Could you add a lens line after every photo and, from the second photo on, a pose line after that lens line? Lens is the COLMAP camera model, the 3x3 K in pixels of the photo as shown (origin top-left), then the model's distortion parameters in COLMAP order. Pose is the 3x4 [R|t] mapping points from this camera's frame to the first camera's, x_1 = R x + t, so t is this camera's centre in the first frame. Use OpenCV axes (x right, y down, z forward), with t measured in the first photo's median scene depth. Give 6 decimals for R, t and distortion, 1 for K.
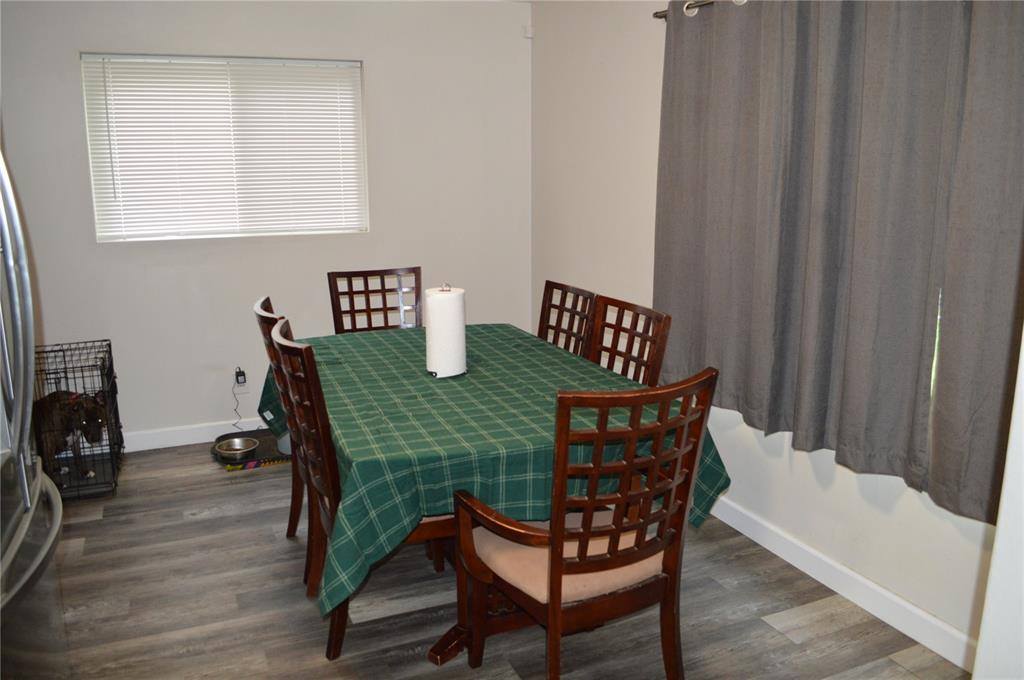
lens RADIAL K [[835.1, 0, 514.5], [0, 835.1, 340.0], [0, 0, 1]] dist [-0.086035, 0.009482]
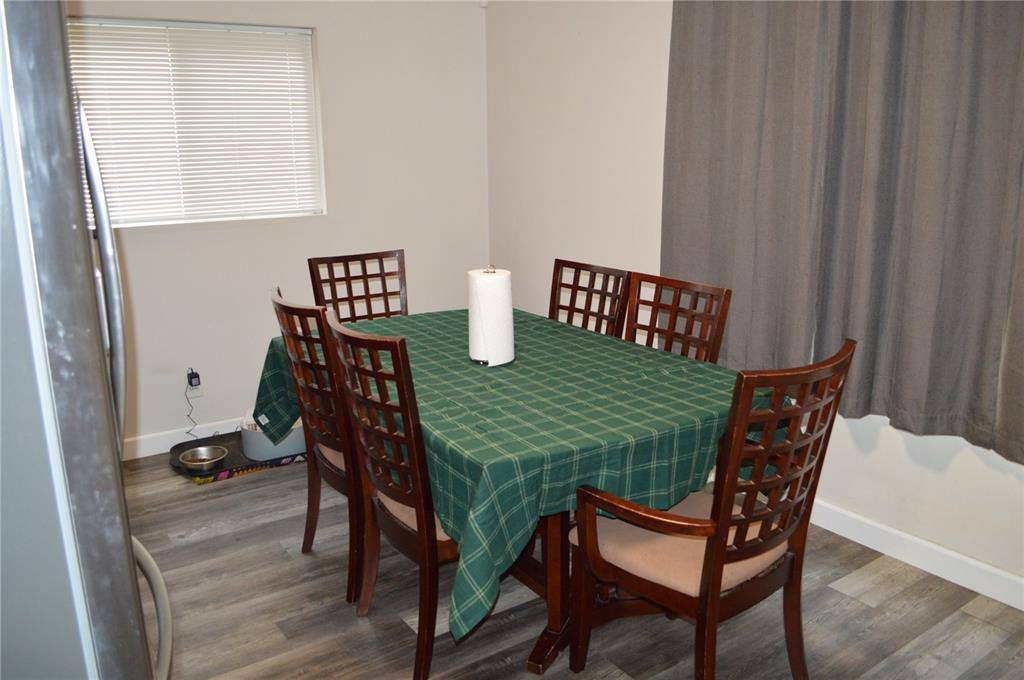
lens RADIAL K [[835.1, 0, 514.5], [0, 835.1, 340.0], [0, 0, 1]] dist [-0.086035, 0.009482]
pose [[0.981342, -0.050985, 0.185387, -0.248321], [0.047041, 0.998565, 0.025611, -0.006942], [-0.186427, -0.016412, 0.982332, 0.088429]]
